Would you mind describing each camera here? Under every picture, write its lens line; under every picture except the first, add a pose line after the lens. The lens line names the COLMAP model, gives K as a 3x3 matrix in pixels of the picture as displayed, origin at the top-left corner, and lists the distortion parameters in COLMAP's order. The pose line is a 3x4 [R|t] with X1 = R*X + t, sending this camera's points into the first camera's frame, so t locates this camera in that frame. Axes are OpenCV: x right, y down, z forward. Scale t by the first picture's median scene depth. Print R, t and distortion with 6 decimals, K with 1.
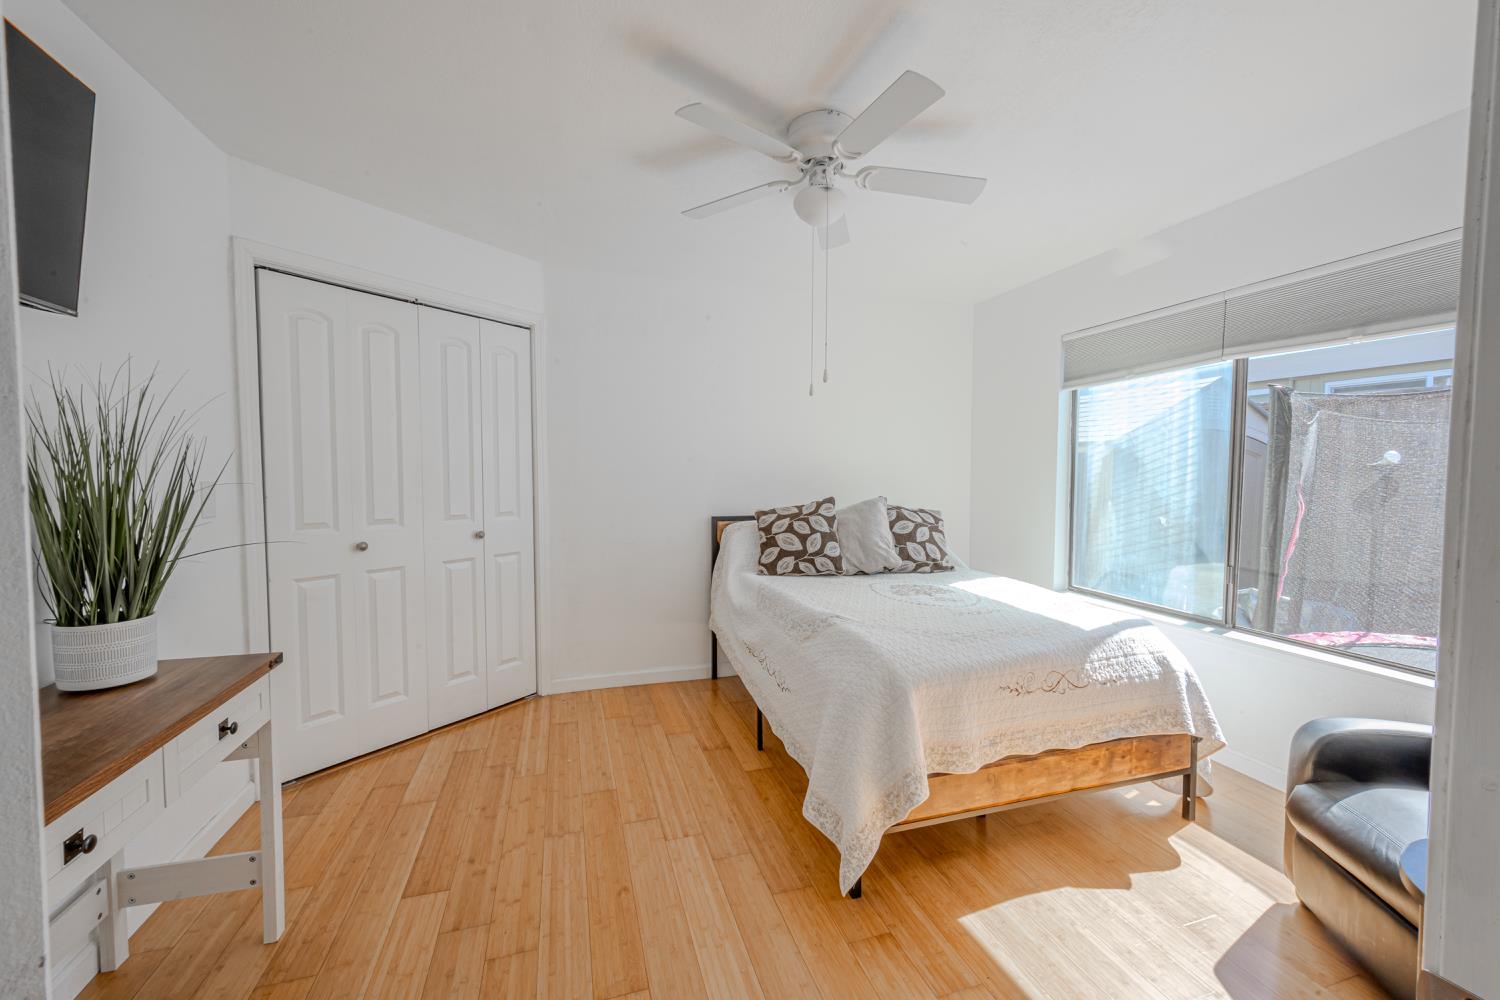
lens RADIAL K [[616.9, 0, 754.9], [0, 616.9, 495.7], [0, 0, 1]] dist [-0.001448, 0.000736]
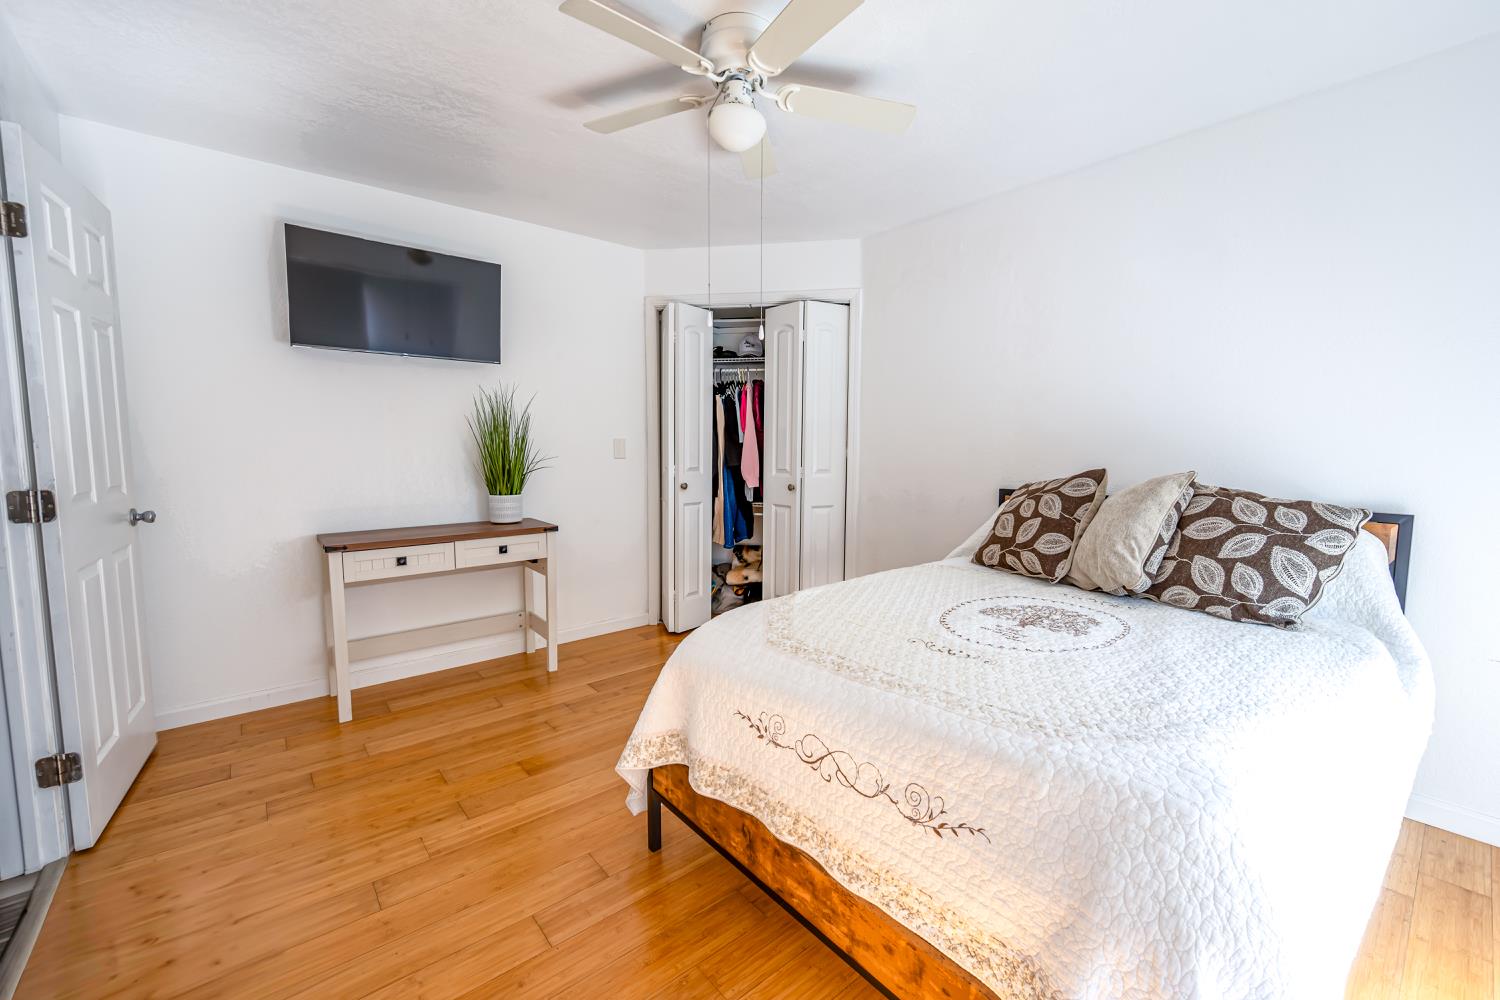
lens RADIAL K [[616.9, 0, 744.6], [0, 616.9, 497.6], [0, 0, 1]] dist [-0.001448, 0.000736]
pose [[0.364099, 0.080541, -0.927871, 0.637193], [-0.046504, 0.996583, 0.068257, 0.005608], [0.930199, 0.018298, 0.366600, 0.443010]]
